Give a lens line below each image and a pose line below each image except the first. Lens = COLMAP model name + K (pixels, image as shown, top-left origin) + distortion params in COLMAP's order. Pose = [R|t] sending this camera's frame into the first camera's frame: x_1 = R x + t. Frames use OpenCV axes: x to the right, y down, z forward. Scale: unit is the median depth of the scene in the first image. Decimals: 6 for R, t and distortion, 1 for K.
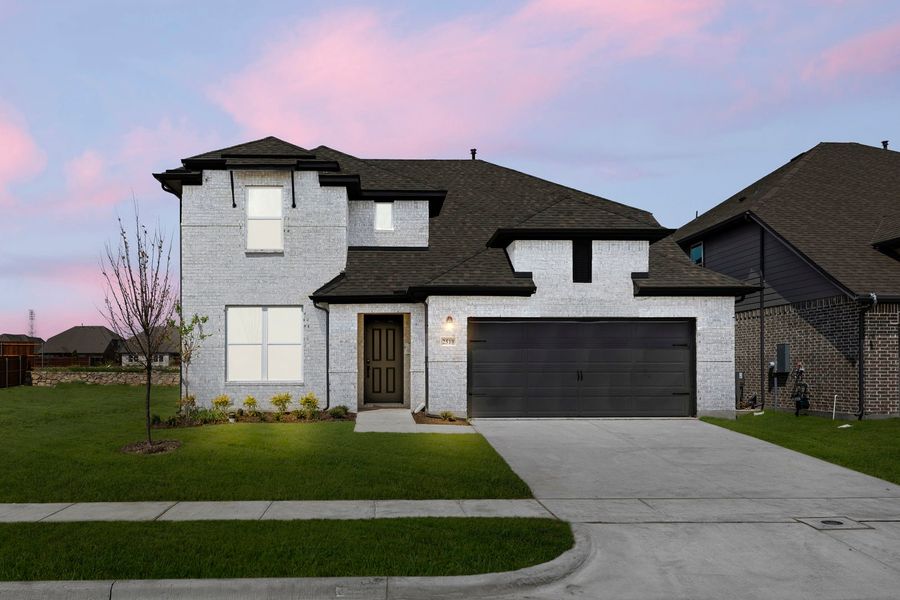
lens RADIAL K [[364.0, 0, 448.0], [0, 364.0, 303.0], [0, 0, 1]] dist [0.000169, 0.000022]
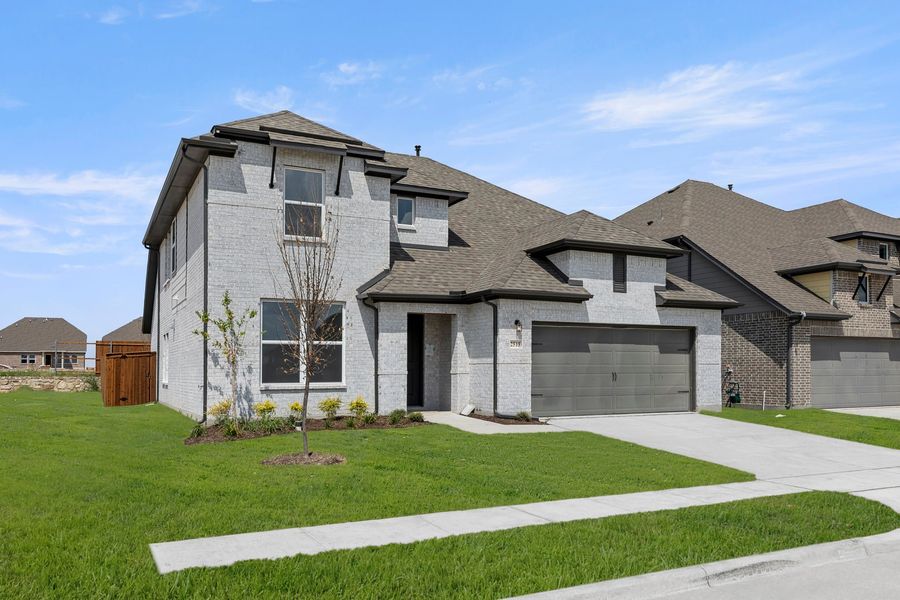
lens RADIAL K [[374.5, 0, 450.0], [0, 374.5, 300.0], [0, 0, 1]] dist [-0.000258, -0.000066]
pose [[0.970024, 0.043716, 0.239043, -0.388714], [-0.041942, 0.999042, -0.012509, 0.002436], [-0.239361, 0.002108, 0.970928, 0.014906]]
